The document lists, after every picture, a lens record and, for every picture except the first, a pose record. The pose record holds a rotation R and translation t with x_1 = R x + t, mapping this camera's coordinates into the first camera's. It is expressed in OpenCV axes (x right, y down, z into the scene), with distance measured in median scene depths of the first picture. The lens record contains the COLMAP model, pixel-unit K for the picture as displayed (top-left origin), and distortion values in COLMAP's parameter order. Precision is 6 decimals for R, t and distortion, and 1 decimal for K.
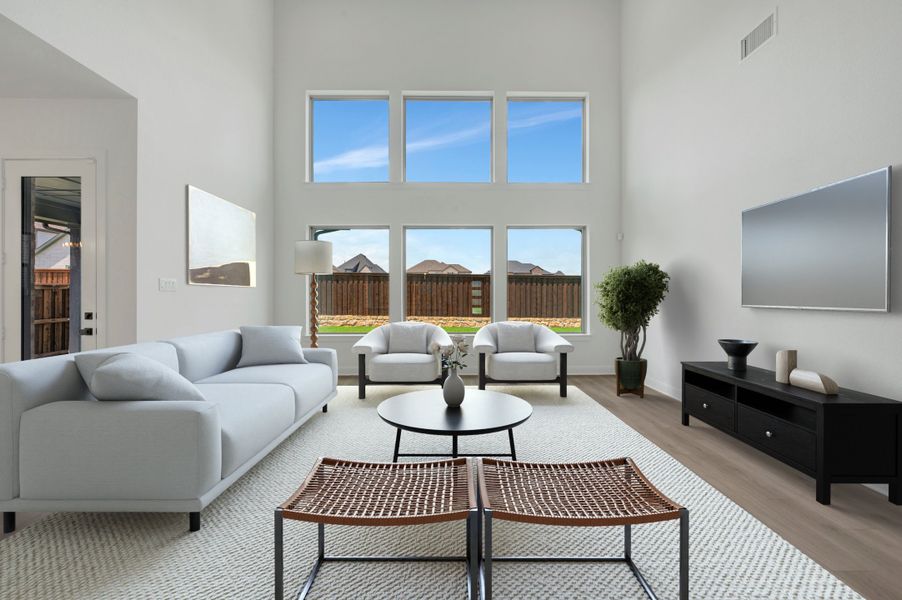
lens RADIAL K [[356.5, 0, 452.6], [0, 356.5, 297.6], [0, 0, 1]] dist [0.000291, -0.000306]
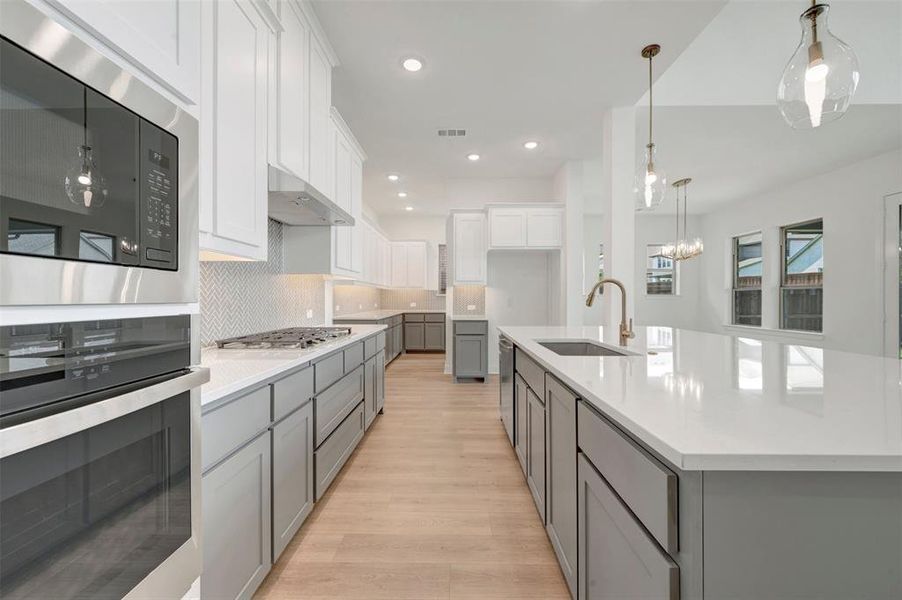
lens RADIAL K [[356.5, 0, 453.4], [0, 356.5, 299.3], [0, 0, 1]] dist [0.000291, -0.000306]
pose [[-0.024000, 0.004948, -0.999700, 0.043327], [-0.002725, 0.999984, 0.005014, 0.004608], [0.999708, 0.002844, -0.023986, -0.142869]]
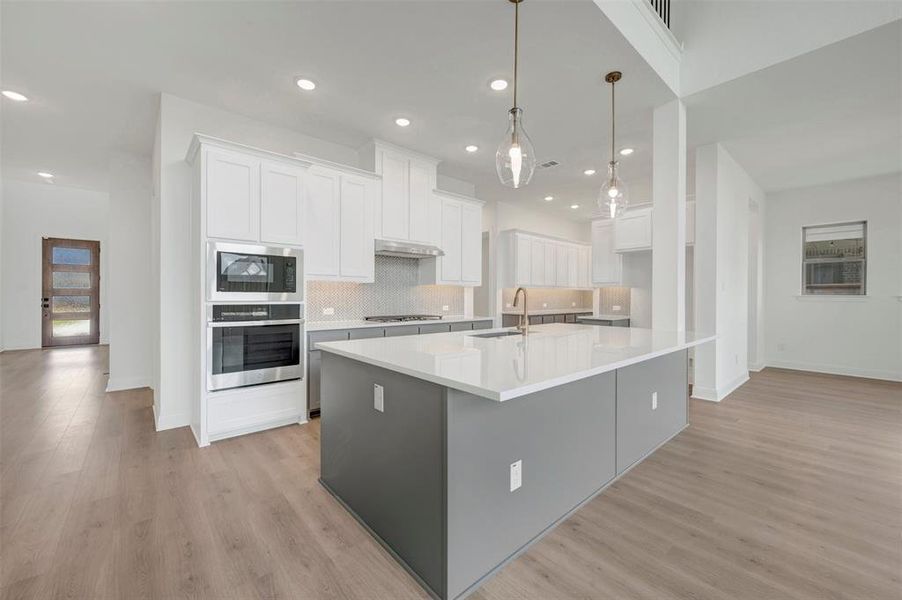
lens RADIAL K [[356.5, 0, 456.8], [0, 356.5, 293.7], [0, 0, 1]] dist [0.000291, -0.000306]
pose [[-0.754732, -0.006444, -0.656001, 0.055845], [-0.004541, 0.999979, -0.004598, 0.002251], [0.656017, -0.000491, -0.754746, 0.035620]]
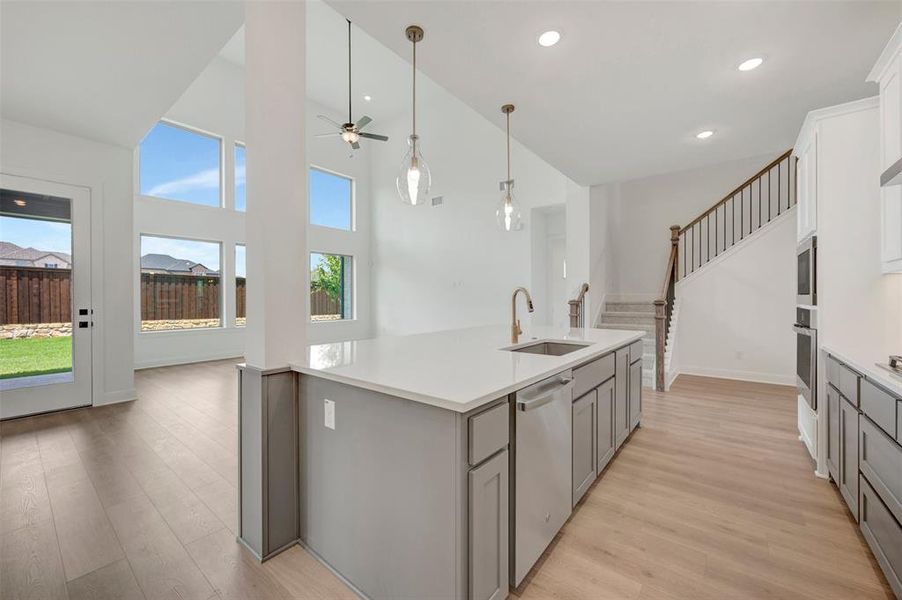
lens RADIAL K [[356.5, 0, 451.1], [0, 356.5, 298.3], [0, 0, 1]] dist [0.000291, -0.000306]
pose [[0.632139, -0.002512, 0.774851, -0.242808], [0.005138, 0.999986, -0.000949, 0.002338], [-0.774838, 0.004581, 0.632144, -0.163595]]
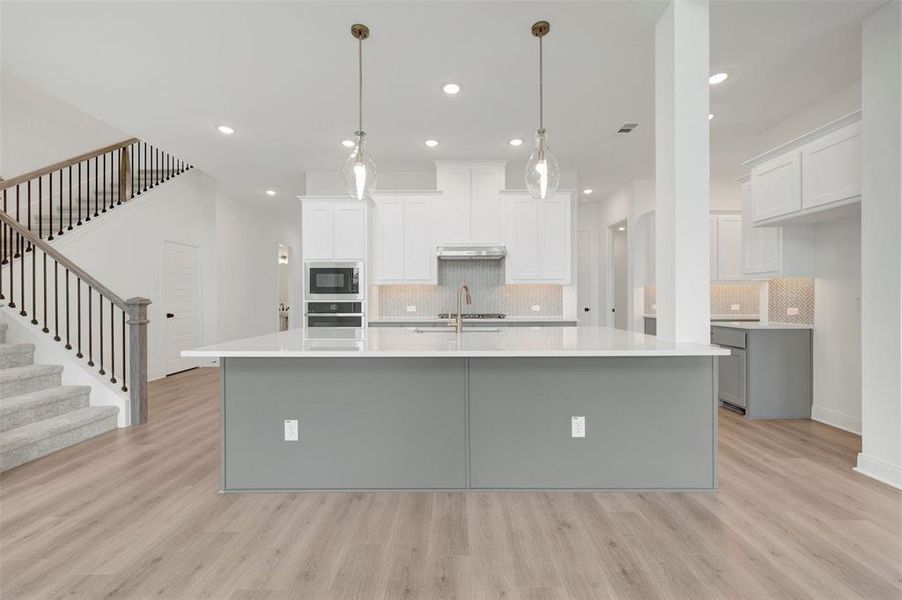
lens RADIAL K [[356.5, 0, 452.7], [0, 356.5, 299.6], [0, 0, 1]] dist [0.000291, -0.000306]
pose [[-0.999939, 0.003893, 0.010348, -0.090676], [0.003951, 0.999977, 0.005527, 0.004537], [-0.010326, 0.005568, -0.999931, 0.103869]]
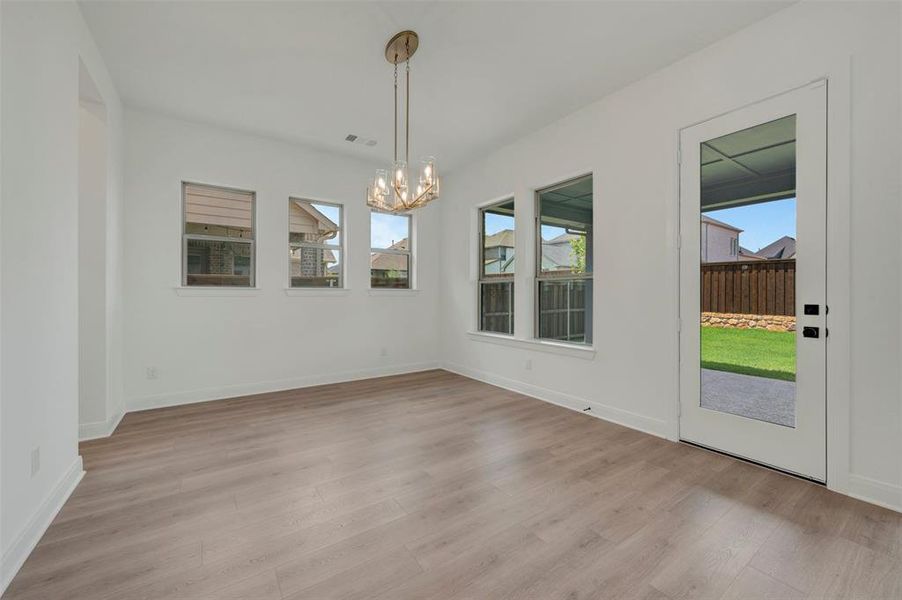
lens RADIAL K [[356.5, 0, 452.9], [0, 356.5, 293.7], [0, 0, 1]] dist [0.000291, -0.000306]
pose [[0.561377, -0.000551, -0.827560, -0.173310], [-0.002715, 0.999993, -0.002507, 0.005101], [0.827556, 0.003654, 0.561372, 0.007497]]
